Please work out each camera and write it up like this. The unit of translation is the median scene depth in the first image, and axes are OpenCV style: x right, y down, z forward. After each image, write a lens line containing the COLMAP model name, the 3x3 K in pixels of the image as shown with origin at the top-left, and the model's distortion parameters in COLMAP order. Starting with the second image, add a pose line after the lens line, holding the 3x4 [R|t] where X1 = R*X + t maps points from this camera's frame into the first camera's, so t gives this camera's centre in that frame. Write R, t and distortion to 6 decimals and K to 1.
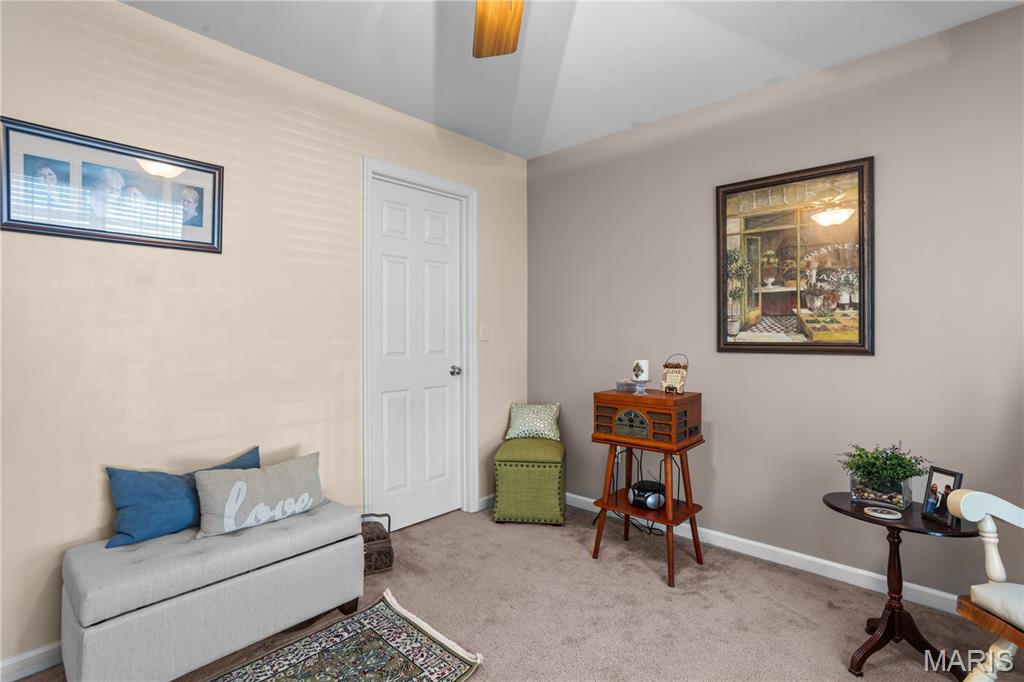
lens RADIAL K [[492.6, 0, 511.3], [0, 492.6, 335.3], [0, 0, 1]] dist [-0.020952, 0.000901]
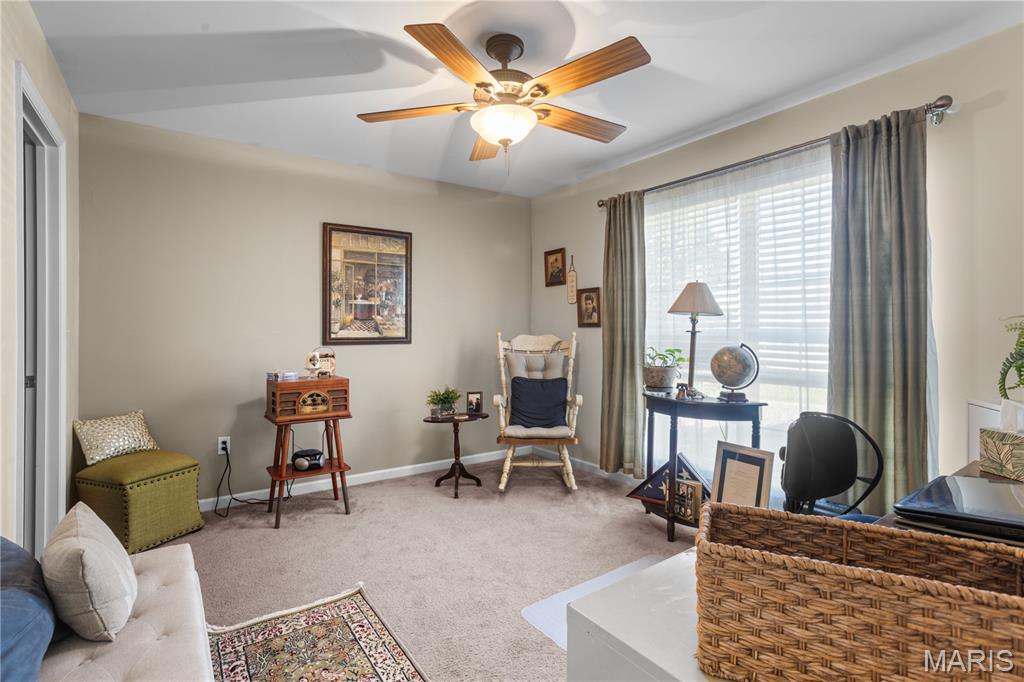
lens RADIAL K [[492.6, 0, 511.1], [0, 492.6, 335.4], [0, 0, 1]] dist [-0.020952, 0.000901]
pose [[0.198333, -0.003851, 0.980127, -0.871802], [0.004185, 0.999986, 0.003082, 0.005601], [-0.980126, 0.003491, 0.198346, 0.252508]]
